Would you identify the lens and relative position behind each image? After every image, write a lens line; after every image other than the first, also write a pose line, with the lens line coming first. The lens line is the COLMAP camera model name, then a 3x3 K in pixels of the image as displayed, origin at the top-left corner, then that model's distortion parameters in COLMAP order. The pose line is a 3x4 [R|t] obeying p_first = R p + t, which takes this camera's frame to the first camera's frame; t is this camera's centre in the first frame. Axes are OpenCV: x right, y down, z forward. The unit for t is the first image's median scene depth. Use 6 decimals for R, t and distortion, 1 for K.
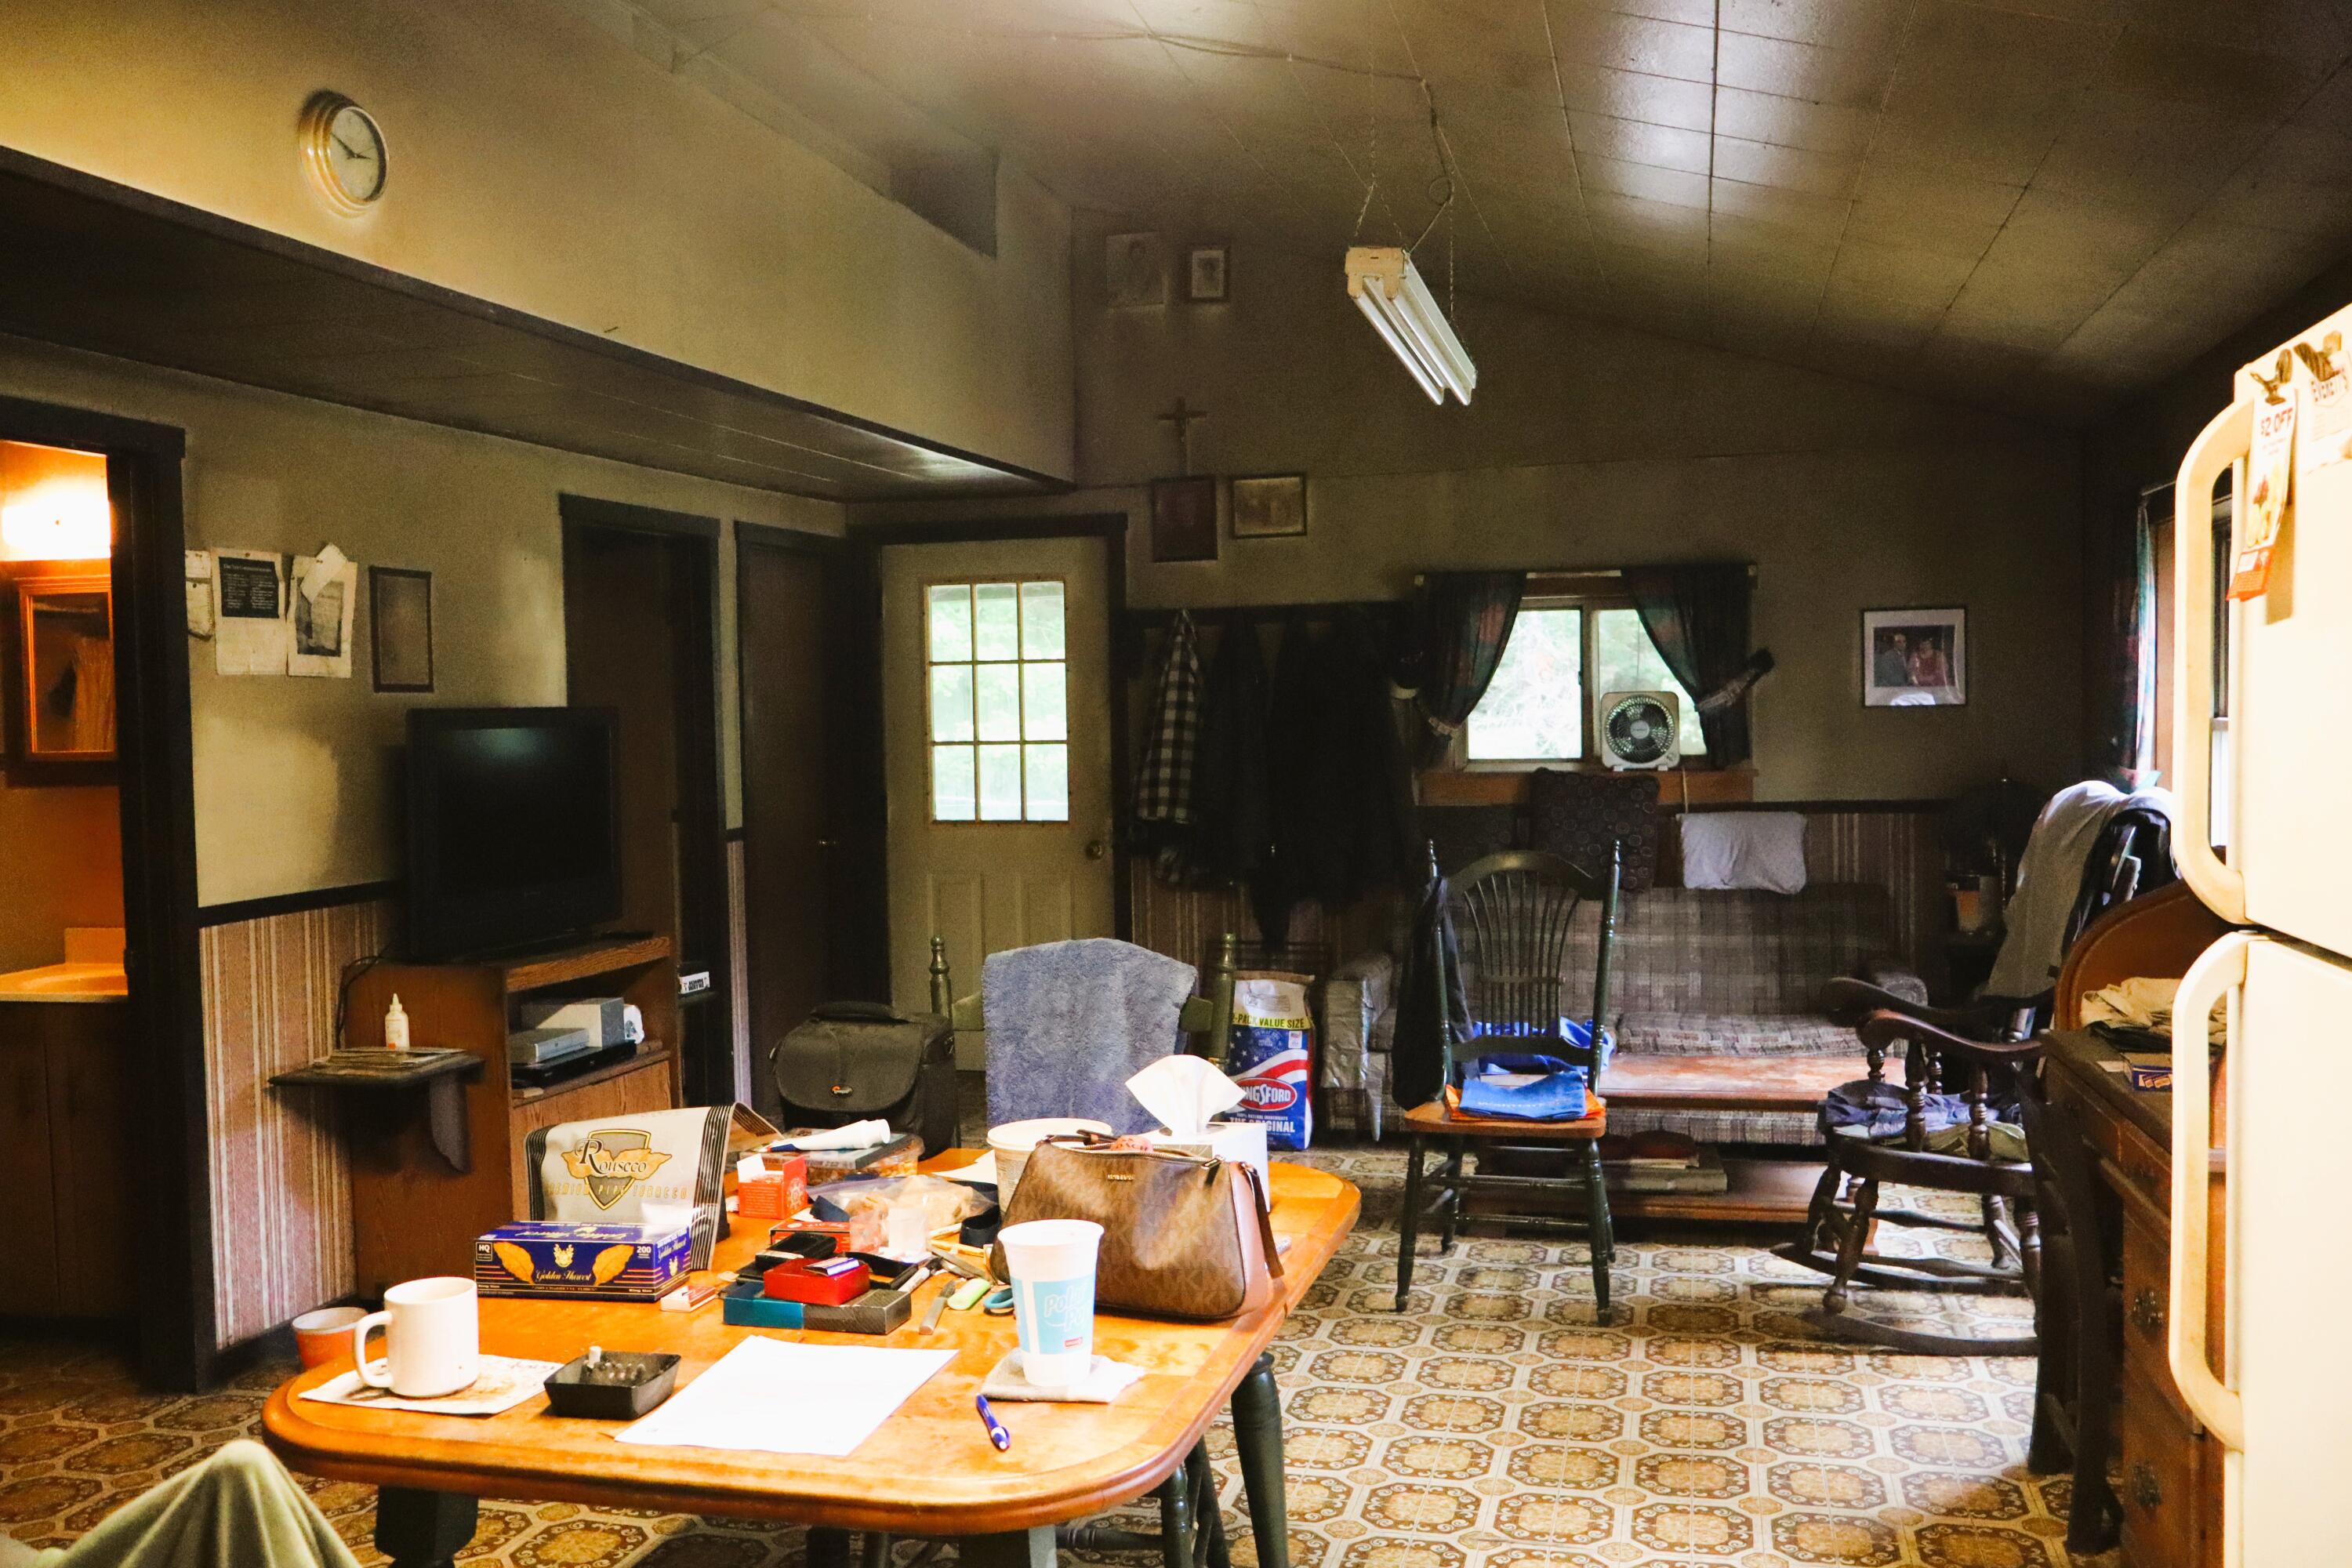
lens RADIAL K [[1994.4, 0, 1179.3], [0, 1994.4, 787.9], [0, 0, 1]] dist [0.009938, 0.003219]
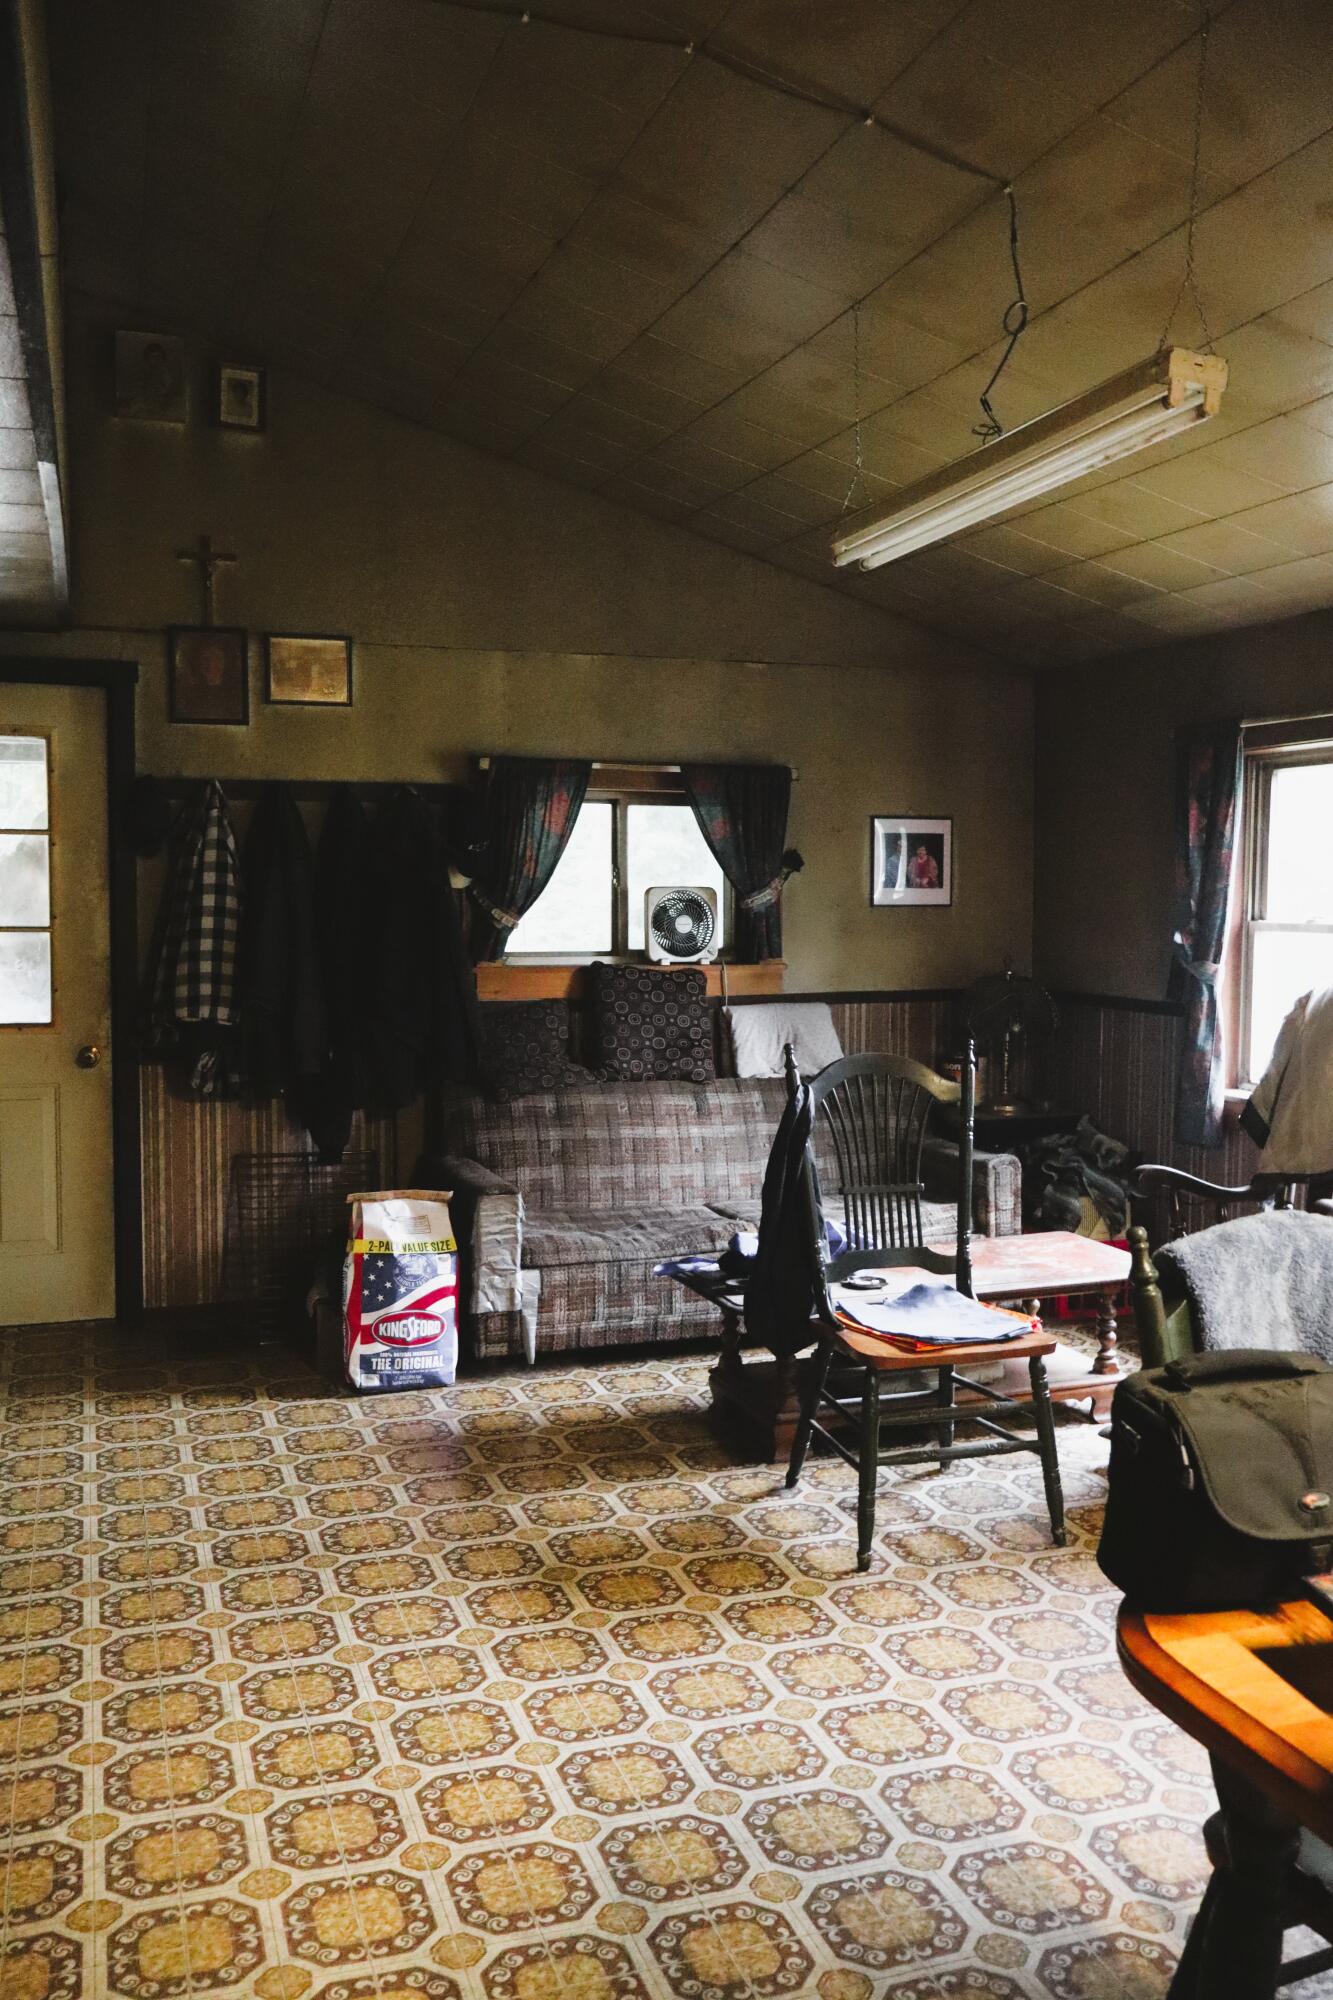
lens RADIAL K [[1695.9, 0, 674.0], [0, 1695.9, 1000.5], [0, 0, 1]] dist [0.009938, 0.003219]
pose [[0.825959, -0.013186, 0.563576, -0.262270], [0.004052, 0.999839, 0.017454, -0.005176], [-0.563715, -0.012133, 0.825880, 0.284536]]
